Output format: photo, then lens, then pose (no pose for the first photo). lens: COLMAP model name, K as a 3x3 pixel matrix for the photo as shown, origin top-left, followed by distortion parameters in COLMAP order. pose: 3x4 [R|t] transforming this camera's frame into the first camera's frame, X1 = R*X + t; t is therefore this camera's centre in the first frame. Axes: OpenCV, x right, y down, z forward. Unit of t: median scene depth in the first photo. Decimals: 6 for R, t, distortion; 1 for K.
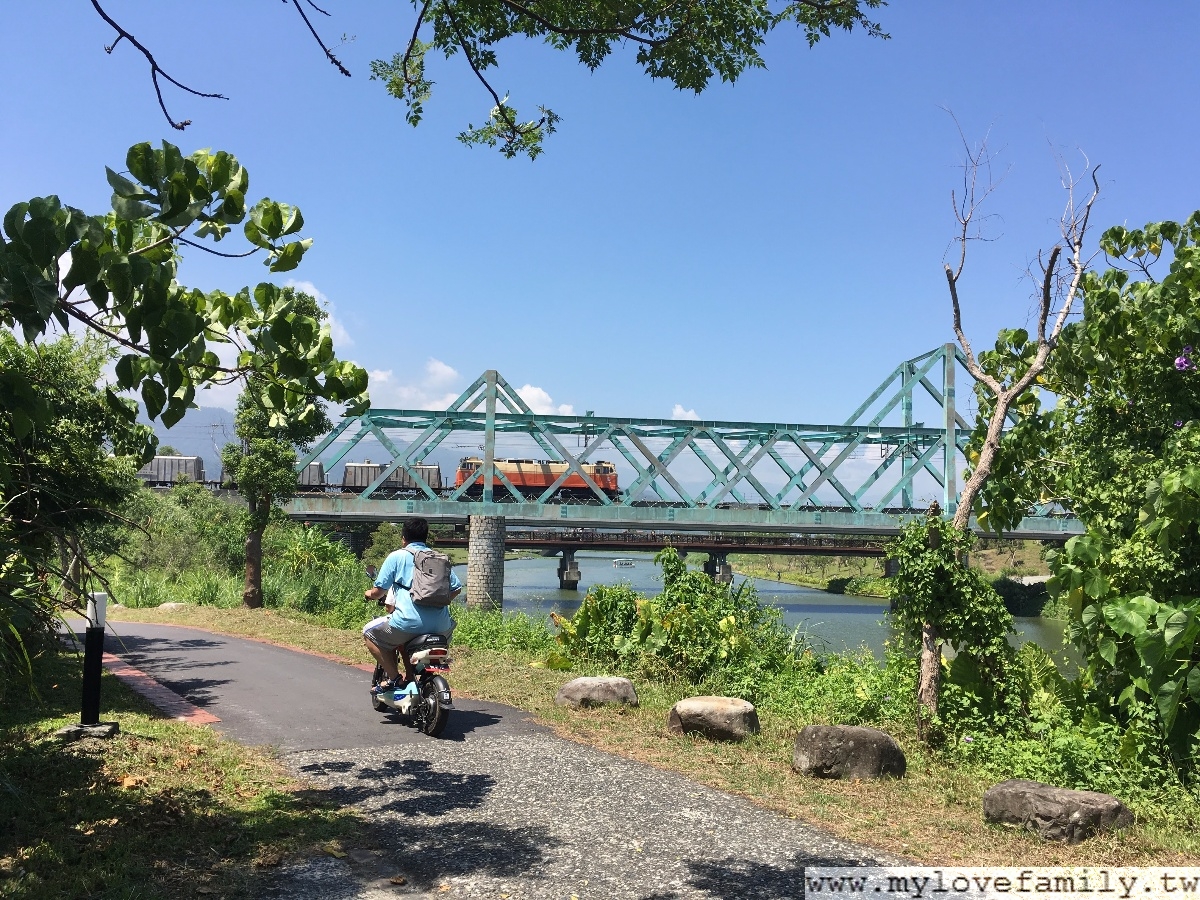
lens RADIAL K [[1083.3, 0, 601.2], [0, 1083.3, 446.2], [0, 0, 1]] dist [0.017515, 0.006721]
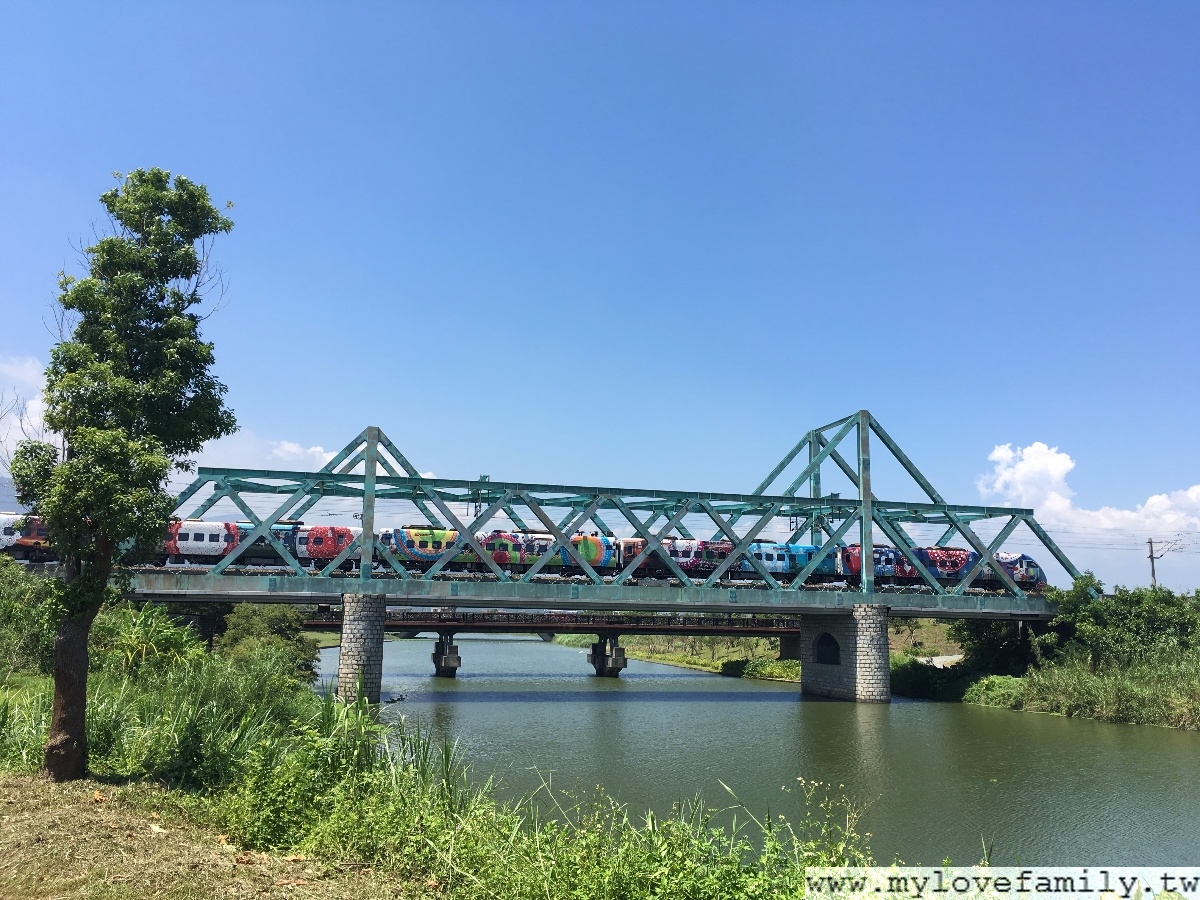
lens RADIAL K [[1048.4, 0, 597.9], [0, 1048.4, 453.9], [0, 0, 1]] dist [0.035255, -0.023146]
pose [[0.989420, 0.017594, 0.144006, -0.041469], [-0.007514, 0.997502, -0.070243, 0.009625], [-0.144882, 0.068418, 0.987081, 0.130612]]
